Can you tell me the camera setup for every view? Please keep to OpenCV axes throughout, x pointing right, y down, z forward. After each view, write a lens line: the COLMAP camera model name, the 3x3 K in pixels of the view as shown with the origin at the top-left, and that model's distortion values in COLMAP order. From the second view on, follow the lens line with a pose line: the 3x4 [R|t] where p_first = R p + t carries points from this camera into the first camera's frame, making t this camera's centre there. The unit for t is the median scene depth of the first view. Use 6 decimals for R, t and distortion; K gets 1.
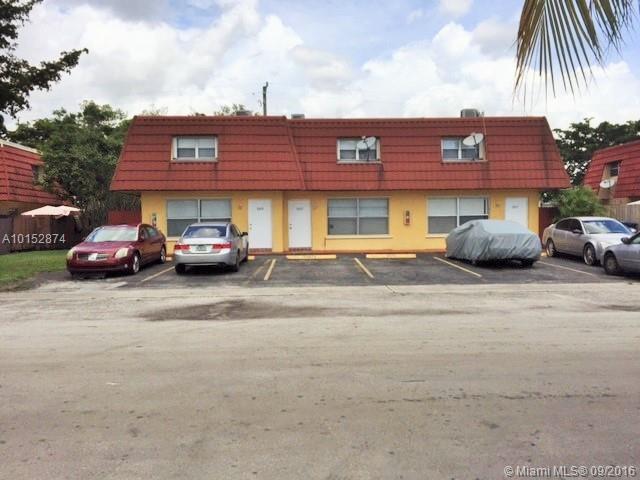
lens RADIAL K [[541.2, 0, 320.0], [0, 541.2, 240.0], [0, 0, 1]] dist [0.067851, 0.000198]
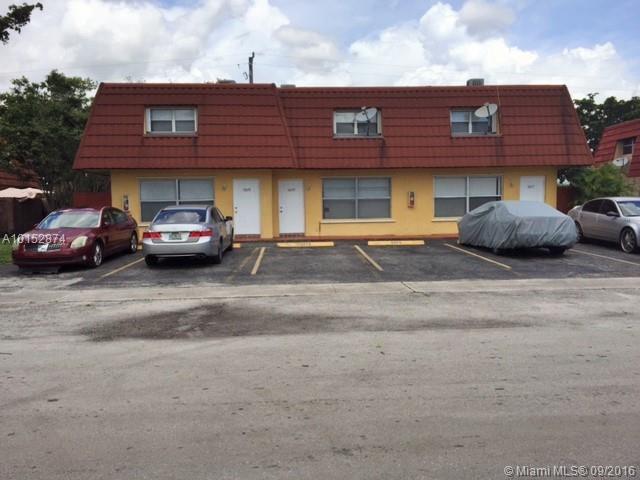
lens RADIAL K [[541.2, 0, 320.0], [0, 541.2, 240.0], [0, 0, 1]] dist [0.067851, 0.000198]
pose [[0.999751, -0.005094, 0.021746, -0.010667], [0.004406, 0.999492, 0.031561, -0.003029], [-0.021895, -0.031457, 0.999265, 0.111957]]
